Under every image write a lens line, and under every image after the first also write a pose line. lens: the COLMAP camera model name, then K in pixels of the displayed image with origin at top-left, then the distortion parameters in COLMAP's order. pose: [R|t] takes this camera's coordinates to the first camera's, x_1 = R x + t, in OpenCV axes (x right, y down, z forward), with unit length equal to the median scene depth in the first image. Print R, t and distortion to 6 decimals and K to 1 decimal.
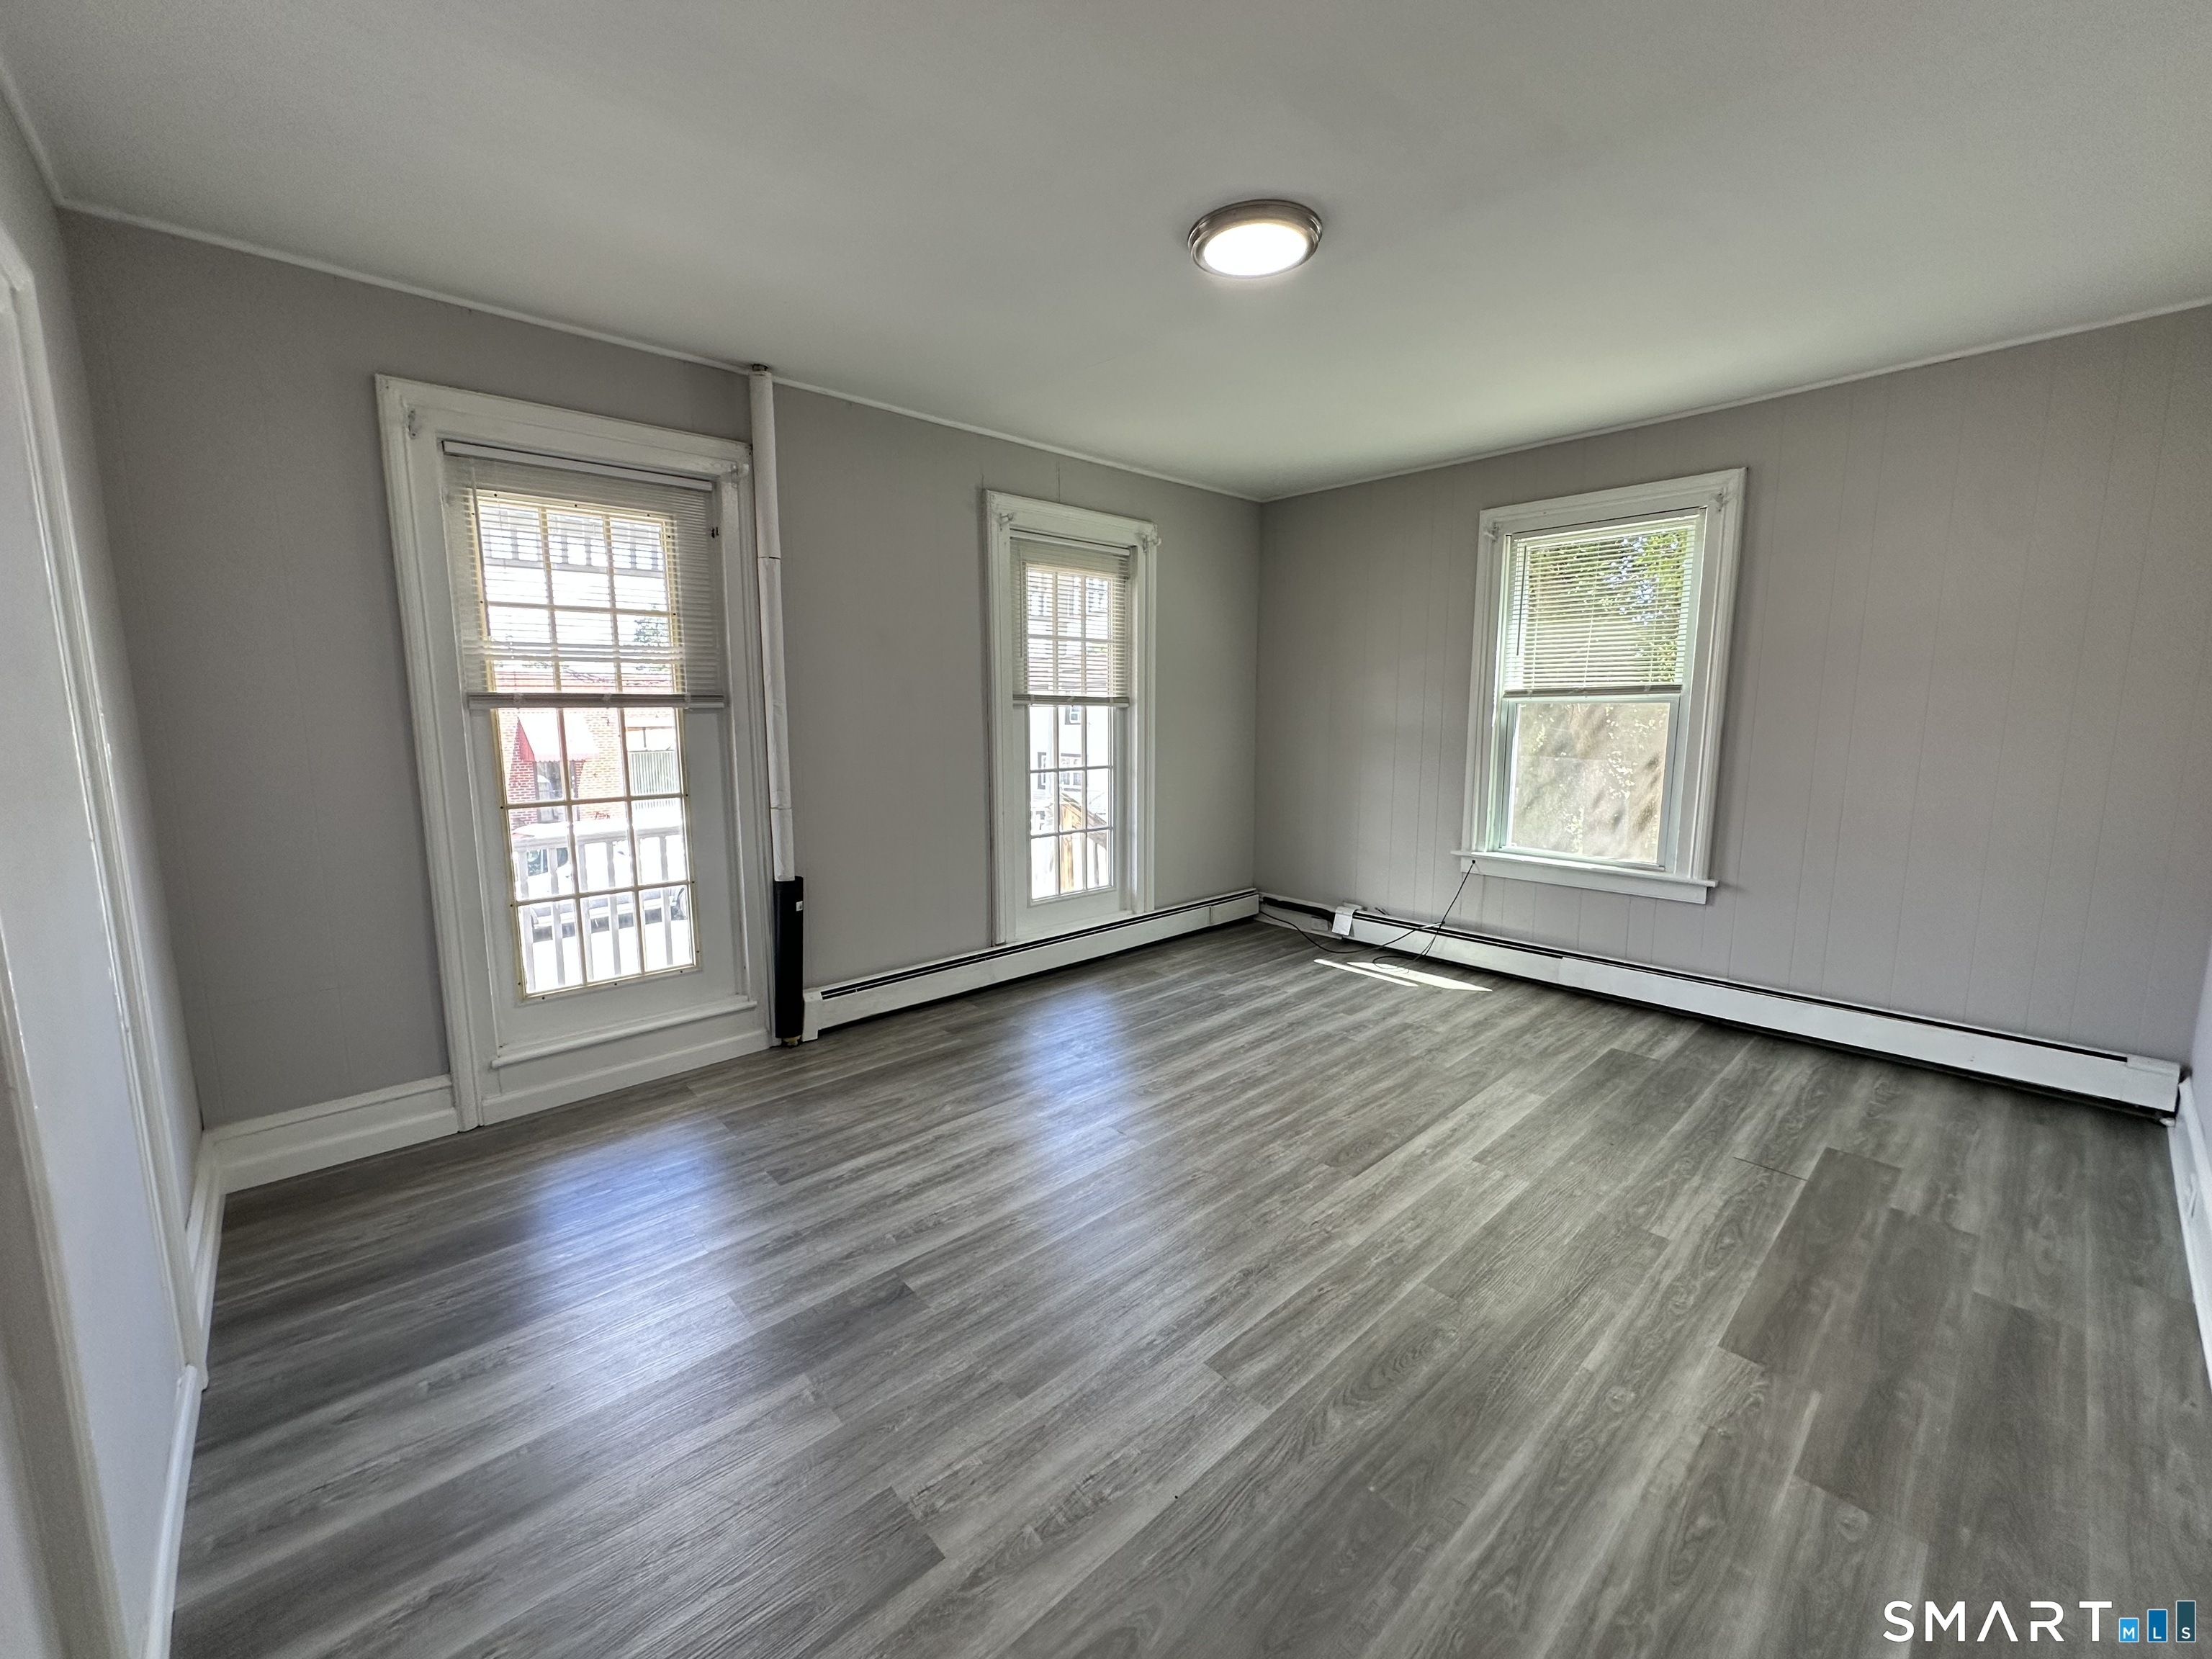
lens RADIAL K [[885.4, 0, 1106.0], [0, 885.4, 829.5], [0, 0, 1]] dist [0.000116, -0.000115]
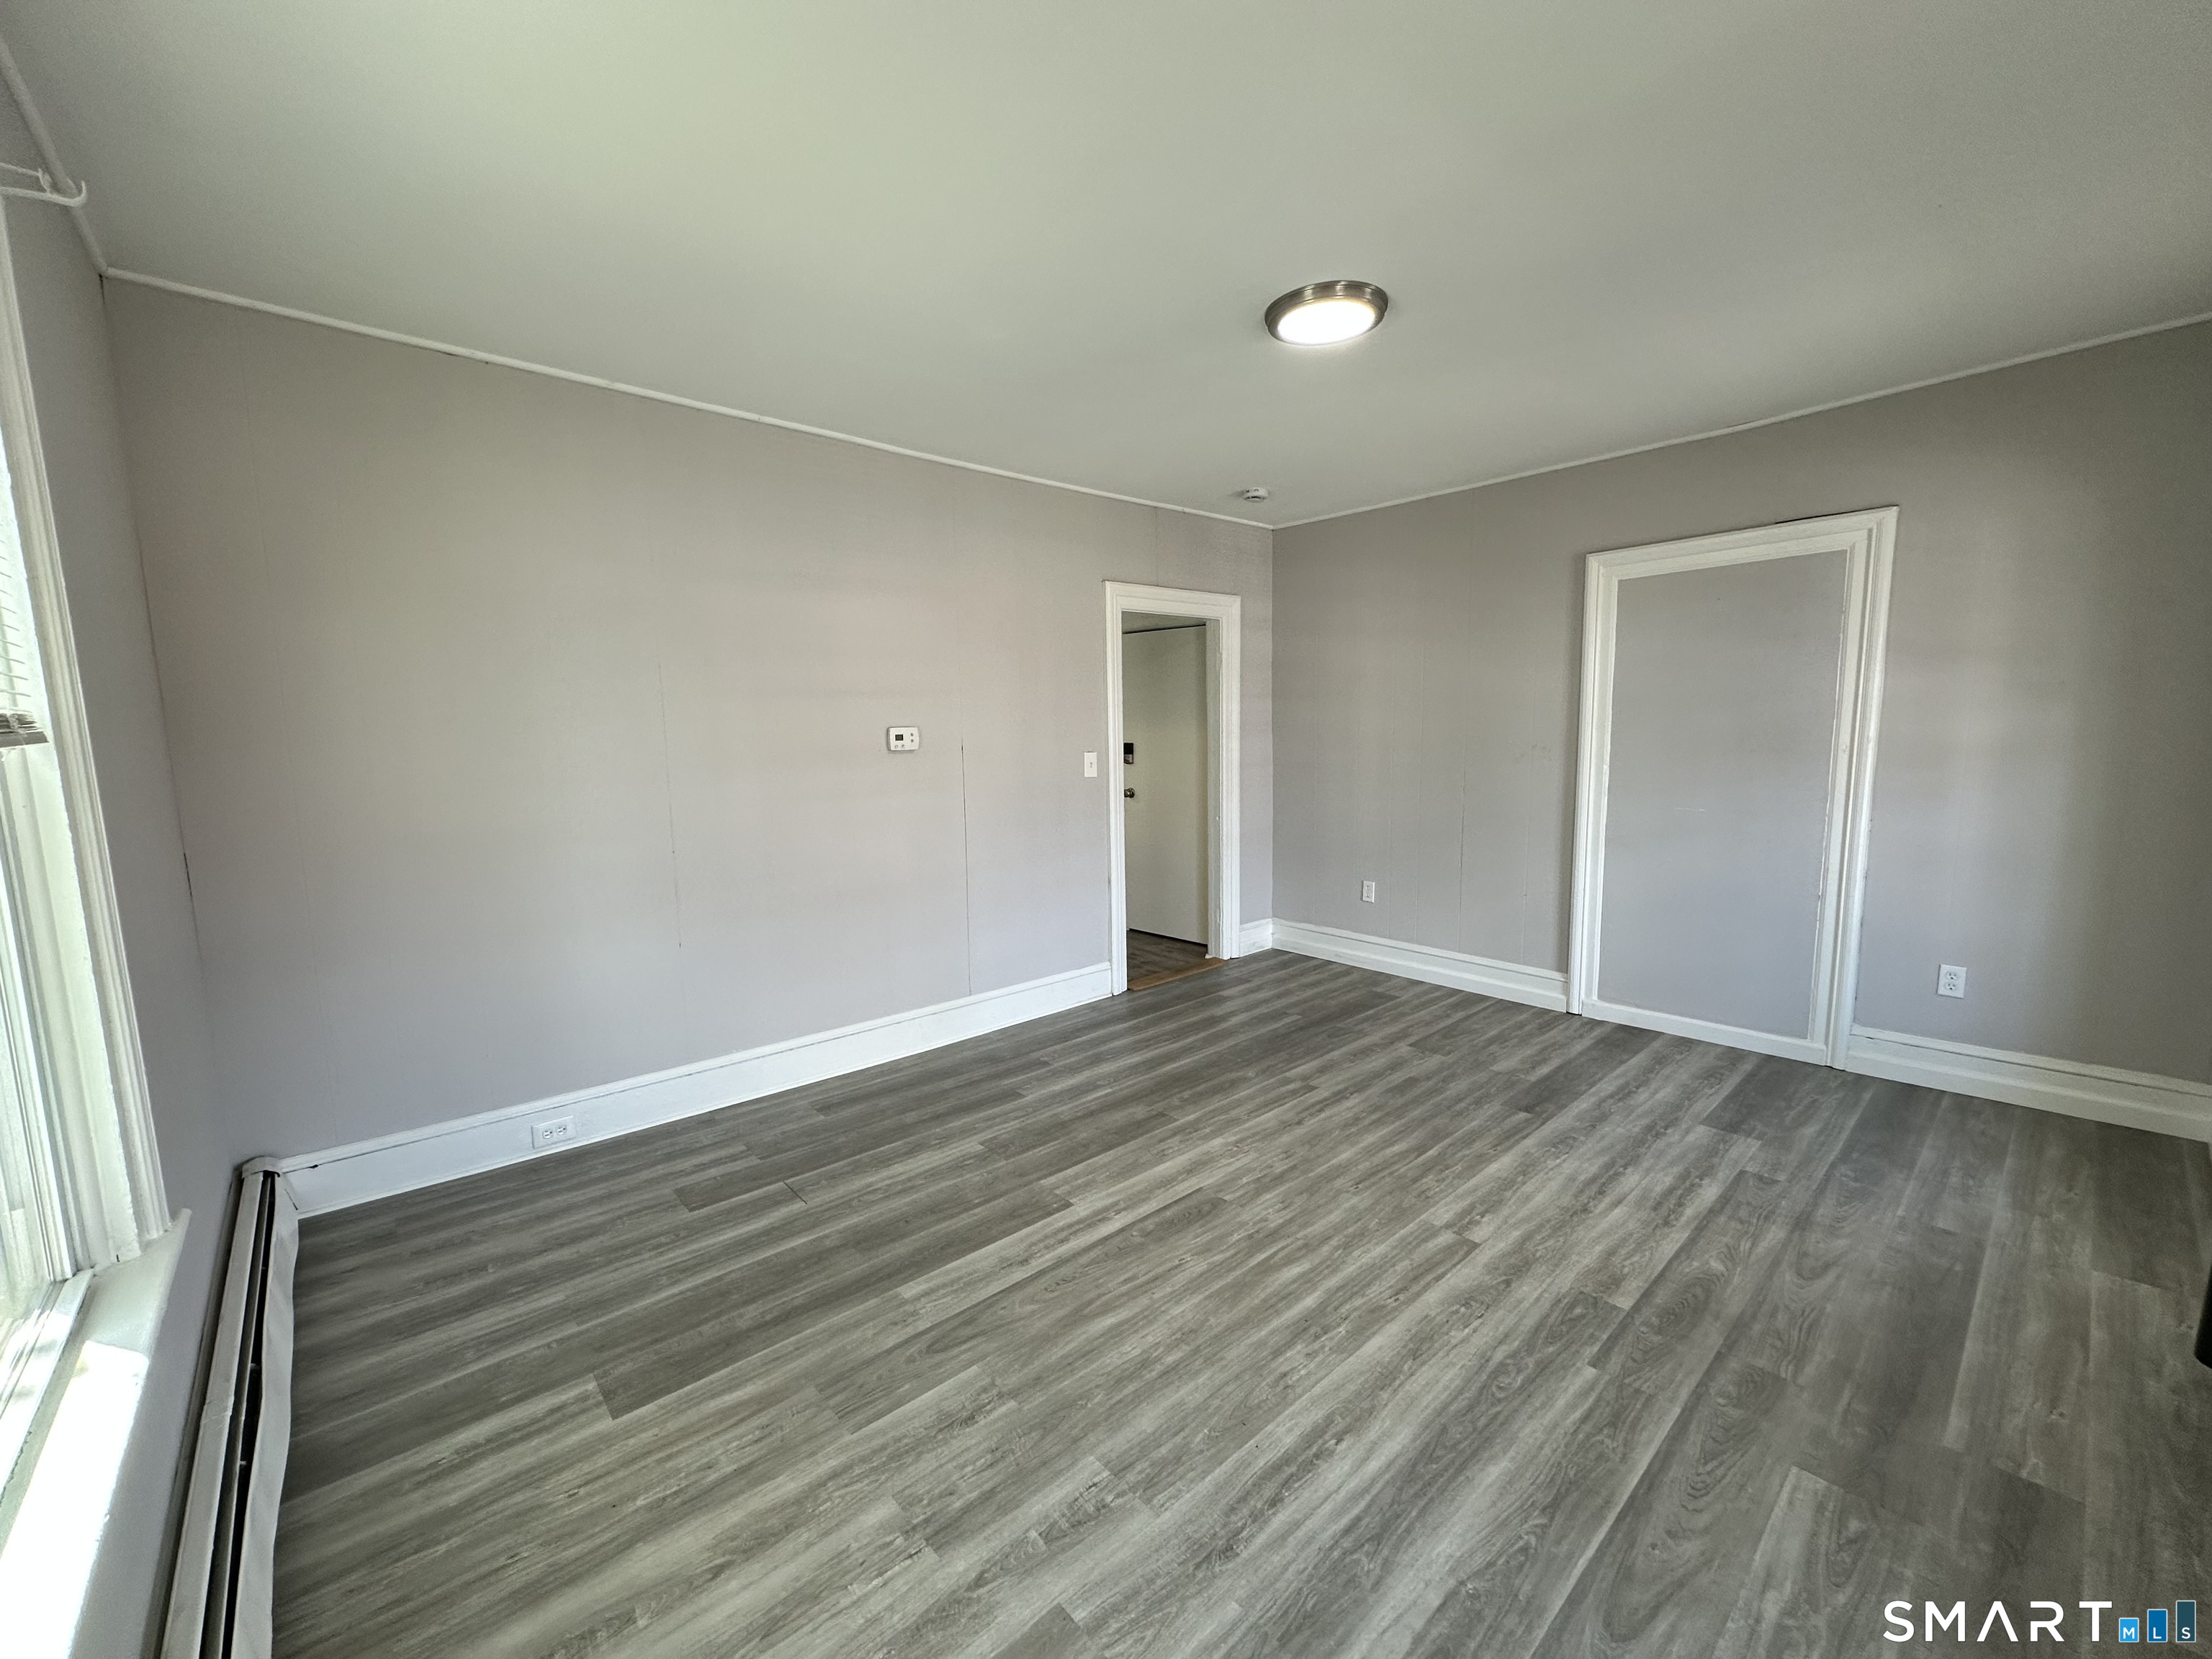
lens RADIAL K [[885.4, 0, 1106.0], [0, 885.4, 829.5], [0, 0, 1]] dist [0.000116, -0.000115]
pose [[-0.999660, 0.018368, 0.018501, 0.337662], [0.022586, 0.964610, 0.262713, -0.264738], [-0.013021, 0.263042, -0.964697, 1.748292]]
